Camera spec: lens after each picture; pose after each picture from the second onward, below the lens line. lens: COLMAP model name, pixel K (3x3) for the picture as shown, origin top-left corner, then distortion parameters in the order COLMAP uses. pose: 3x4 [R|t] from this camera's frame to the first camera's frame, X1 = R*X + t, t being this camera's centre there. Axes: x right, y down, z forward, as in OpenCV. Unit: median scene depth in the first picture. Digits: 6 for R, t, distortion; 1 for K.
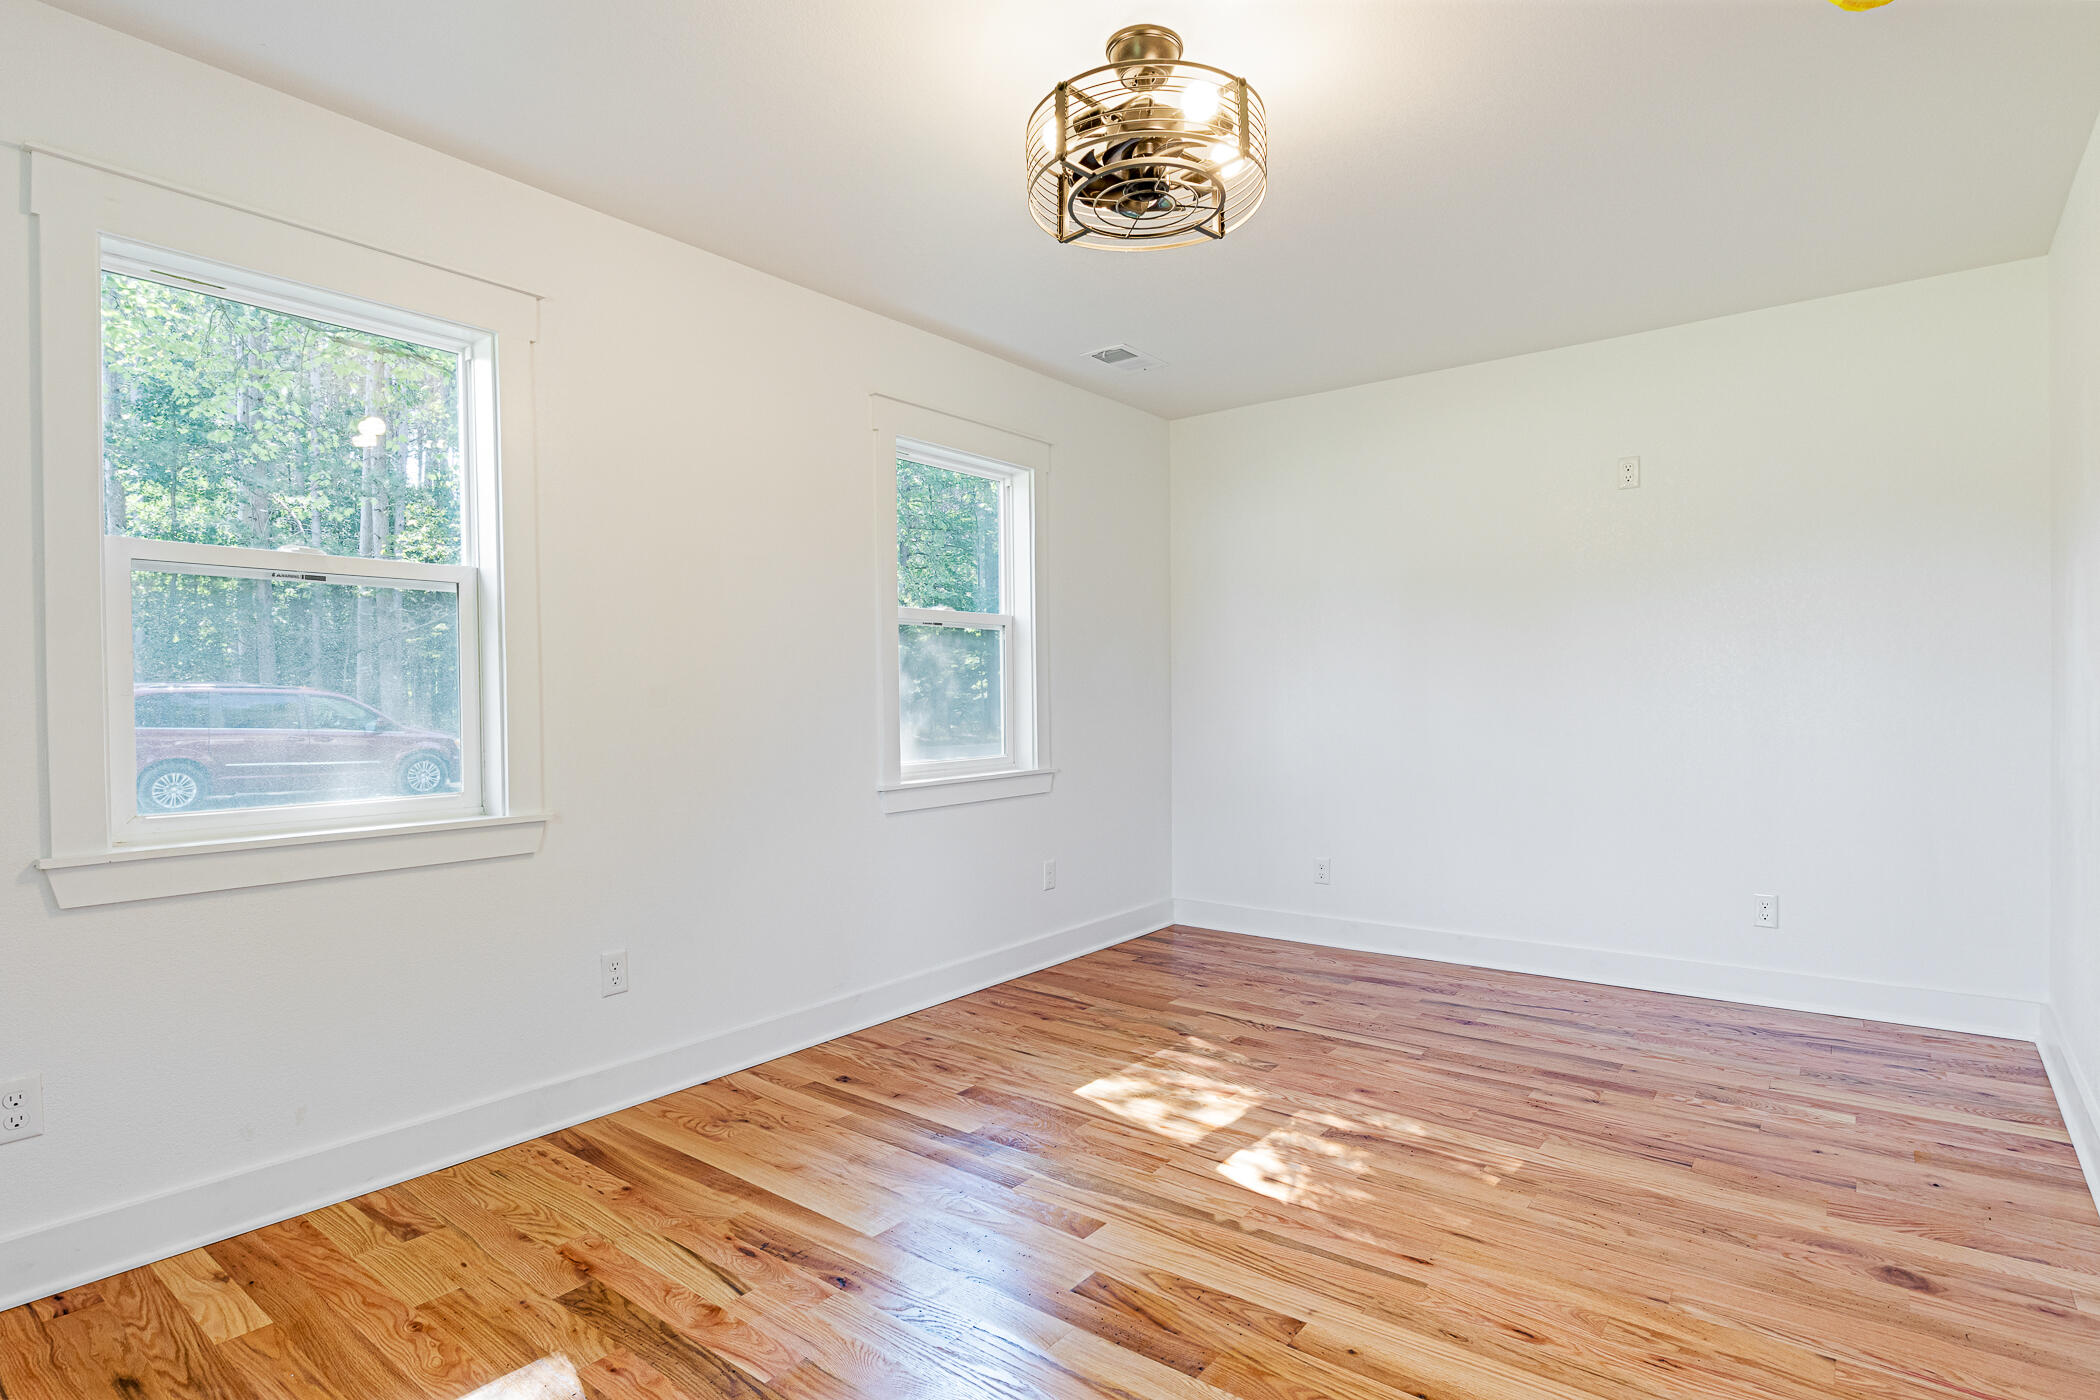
lens RADIAL K [[1052.0, 0, 1046.7], [0, 1052.0, 692.1], [0, 0, 1]] dist [-0.013313, -0.001355]
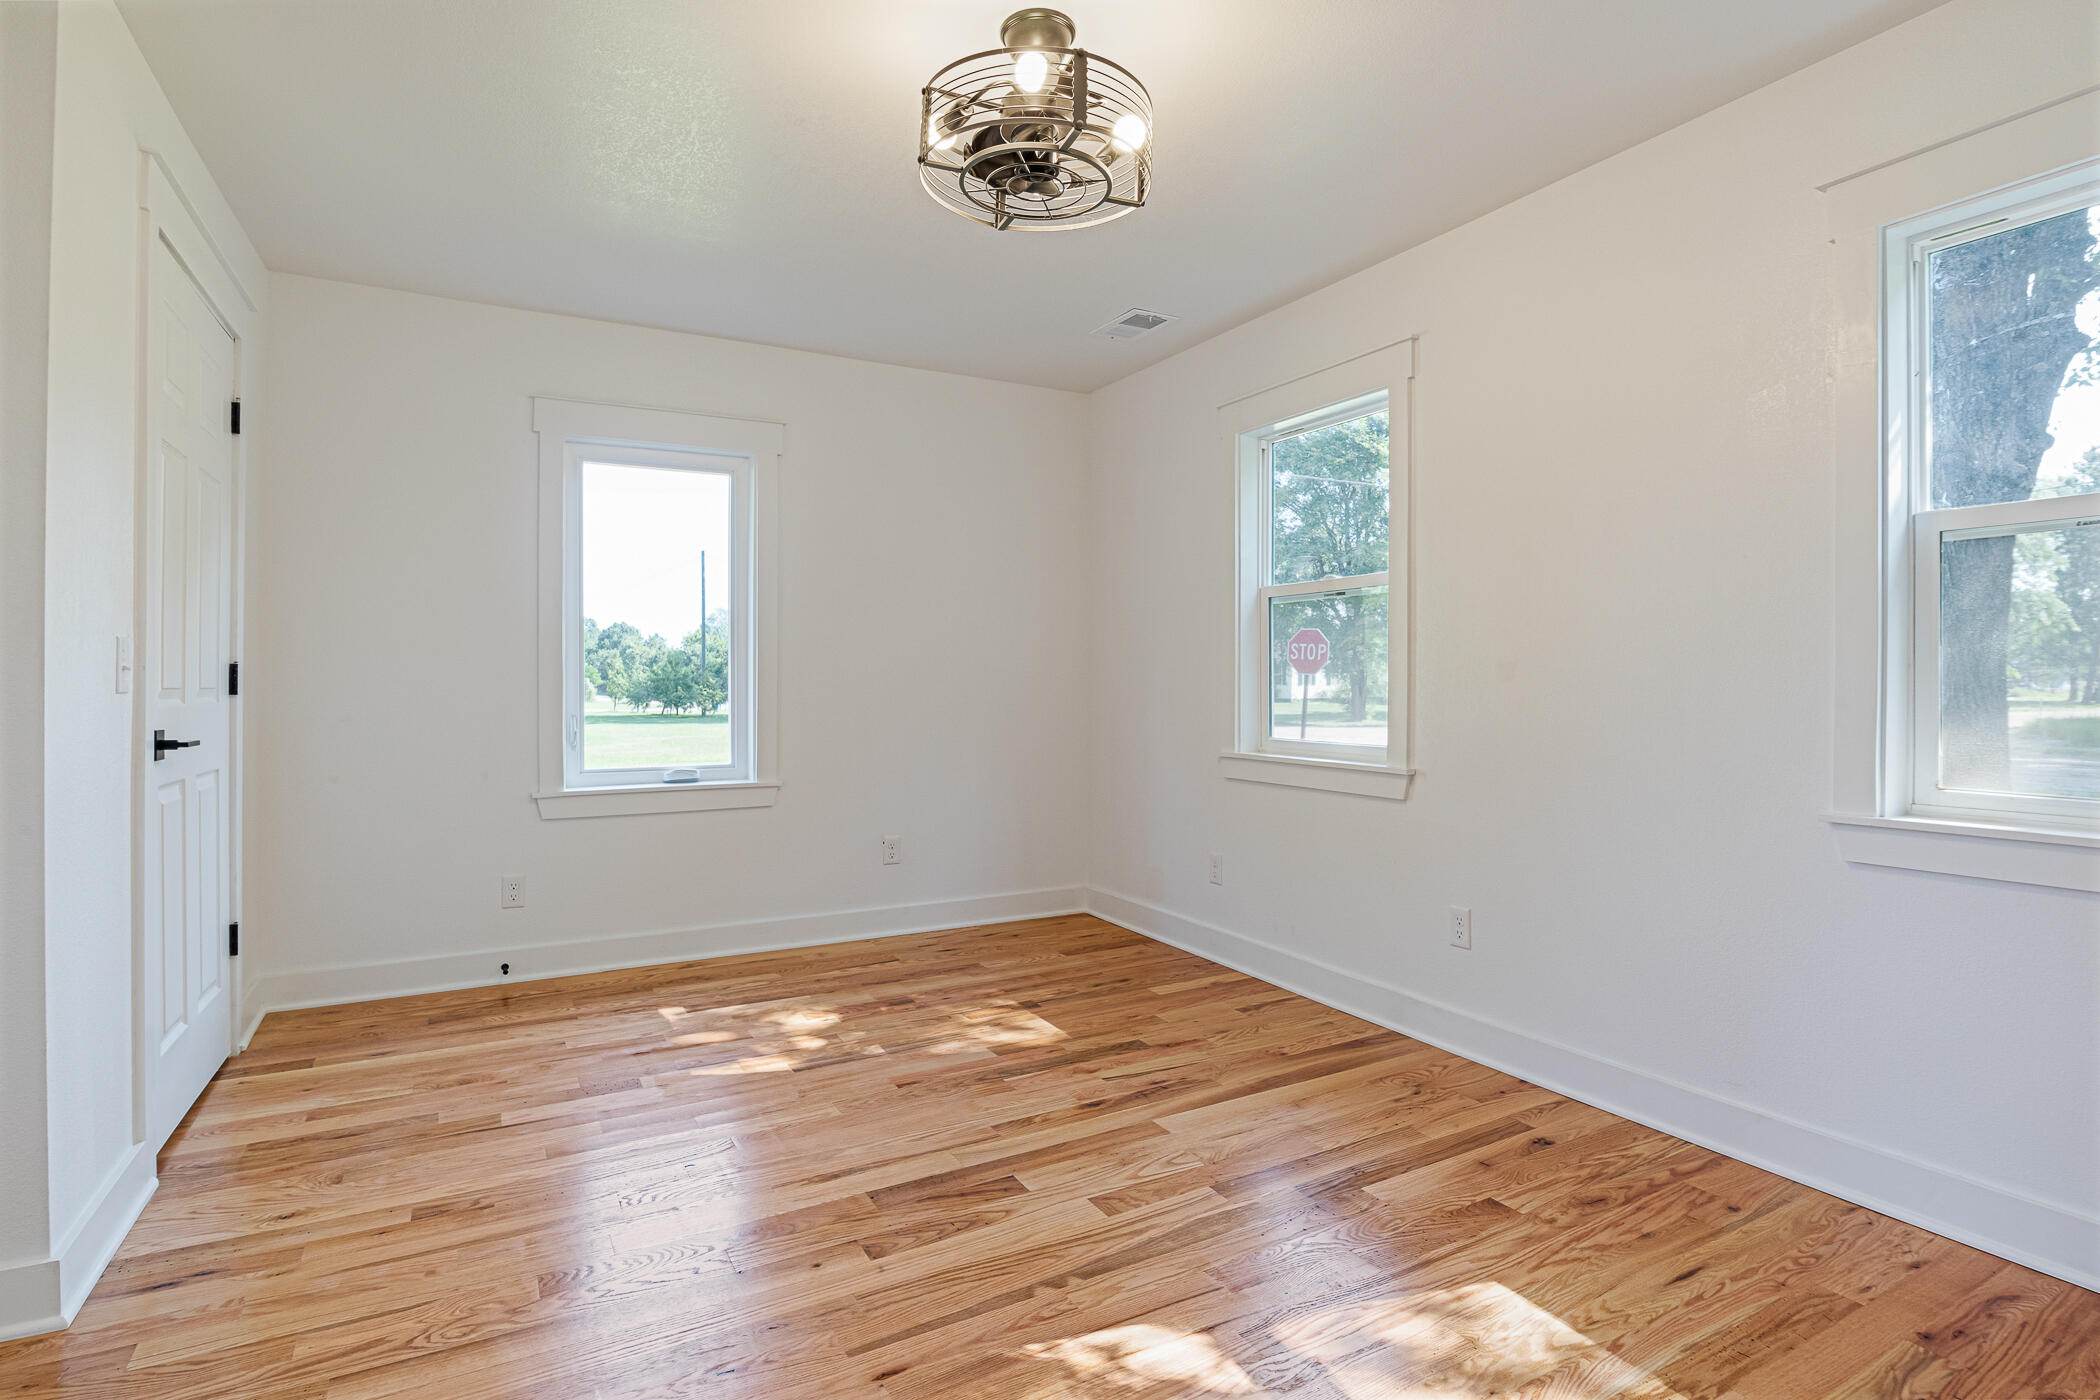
lens RADIAL K [[1052.0, 0, 1046.7], [0, 1052.0, 692.1], [0, 0, 1]] dist [-0.013313, -0.001355]
pose [[-0.390120, 0.018524, -0.920578, 0.753344], [0.007608, 0.999828, 0.016895, 0.000847], [0.920733, -0.000413, -0.390194, 1.031320]]
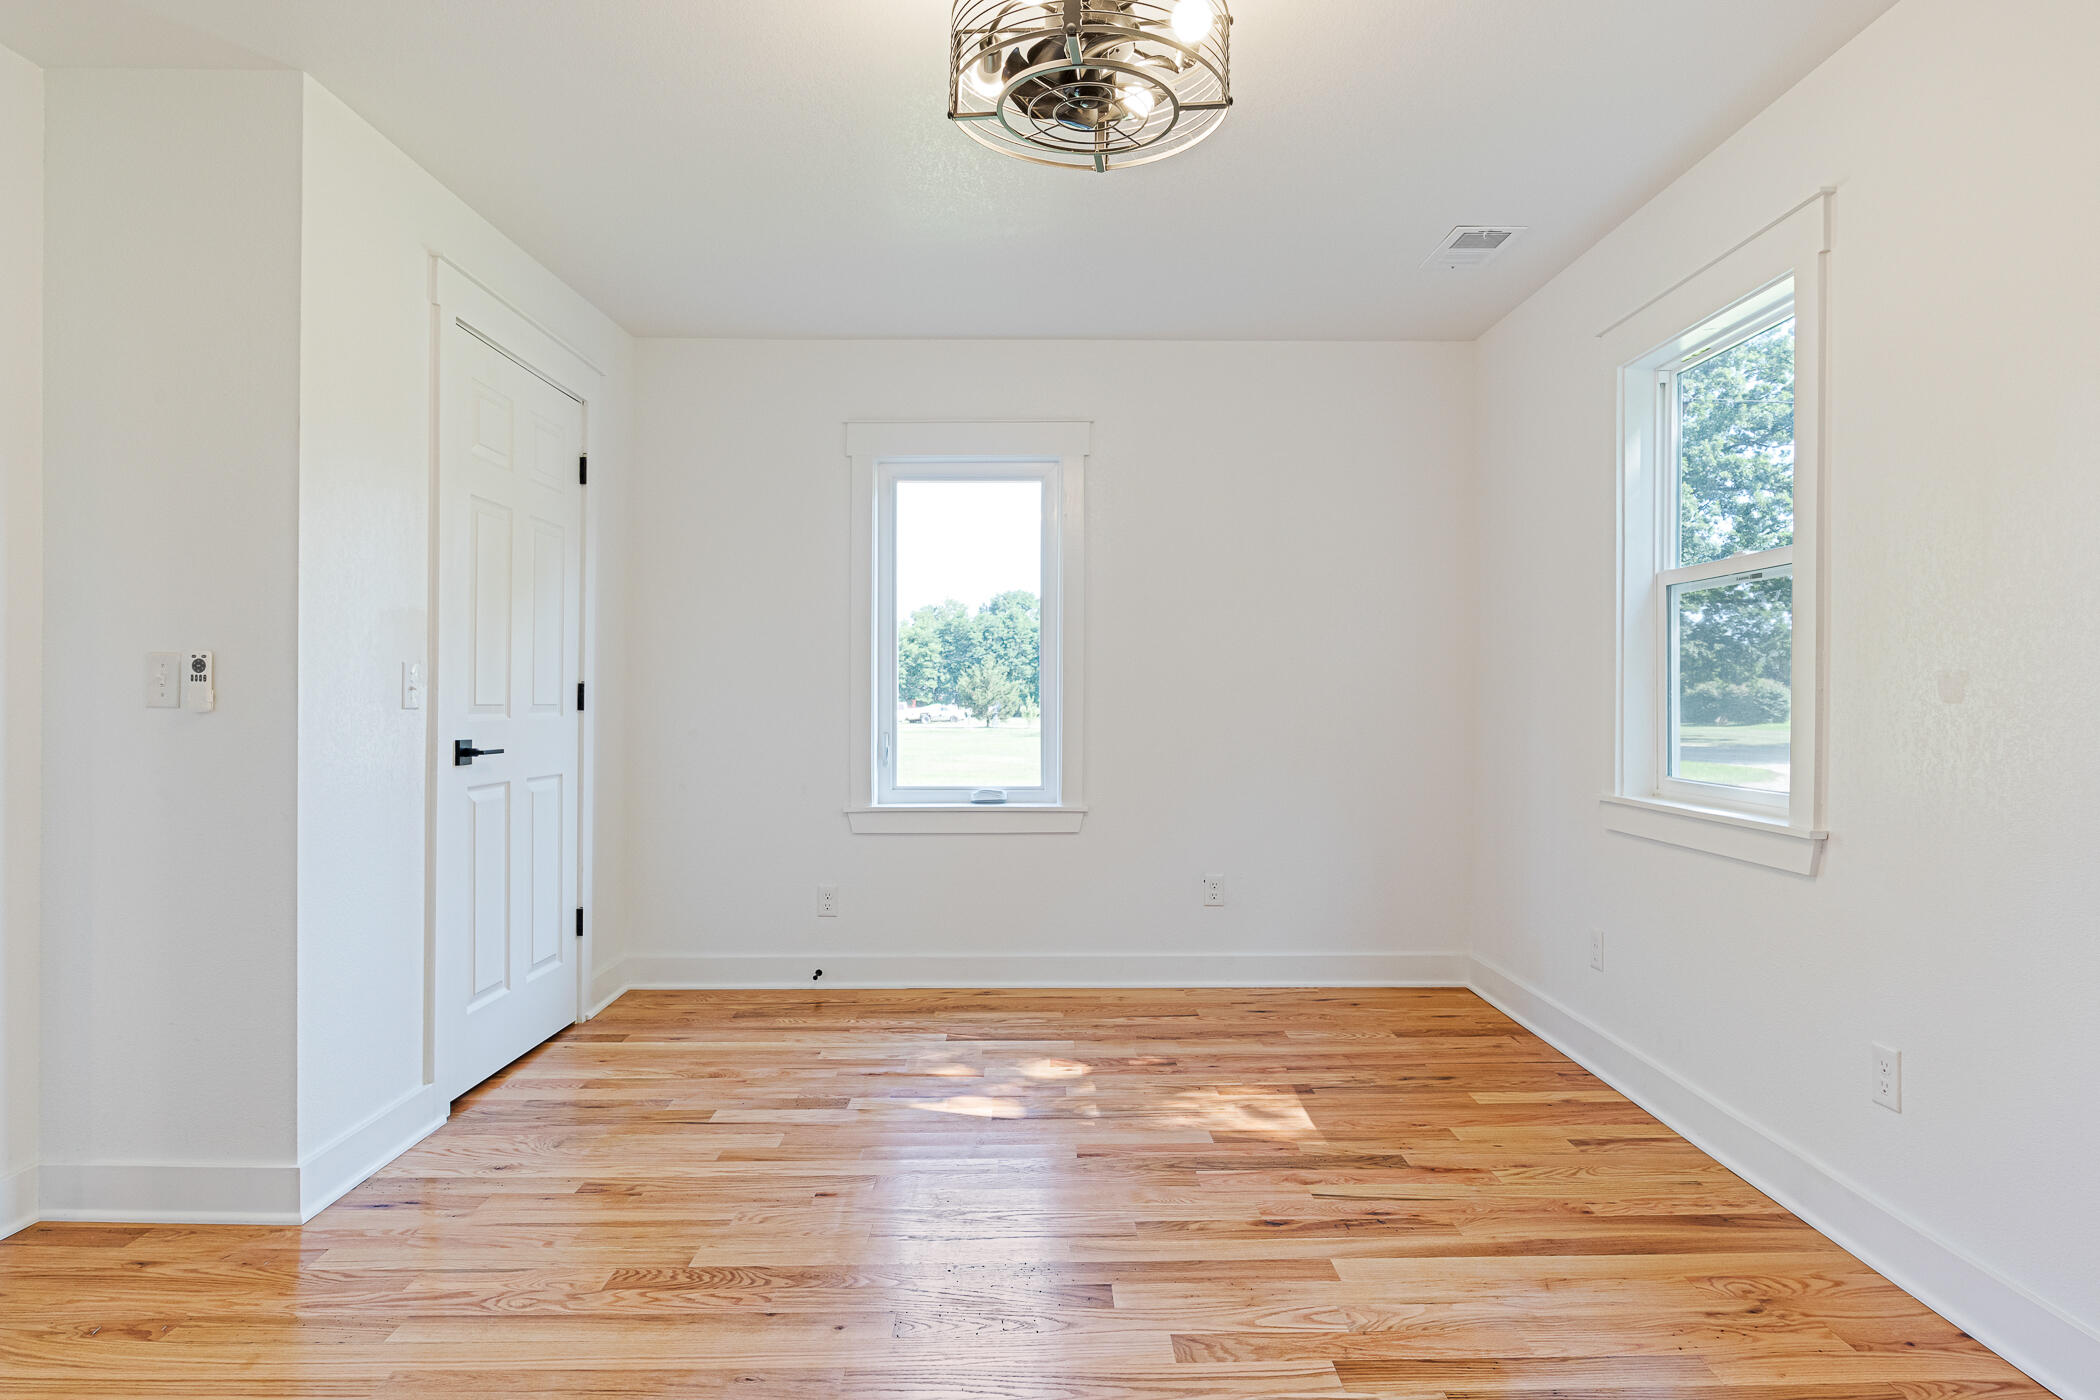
lens RADIAL K [[1149.2, 0, 1045.7], [0, 1149.2, 708.0], [0, 0, 1]] dist [-0.004961, 0.001058]
pose [[-0.779576, 0.013693, -0.626158, 0.519293], [0.008622, 0.999901, 0.011131, 0.002324], [0.626248, 0.003278, -0.779617, 1.250460]]
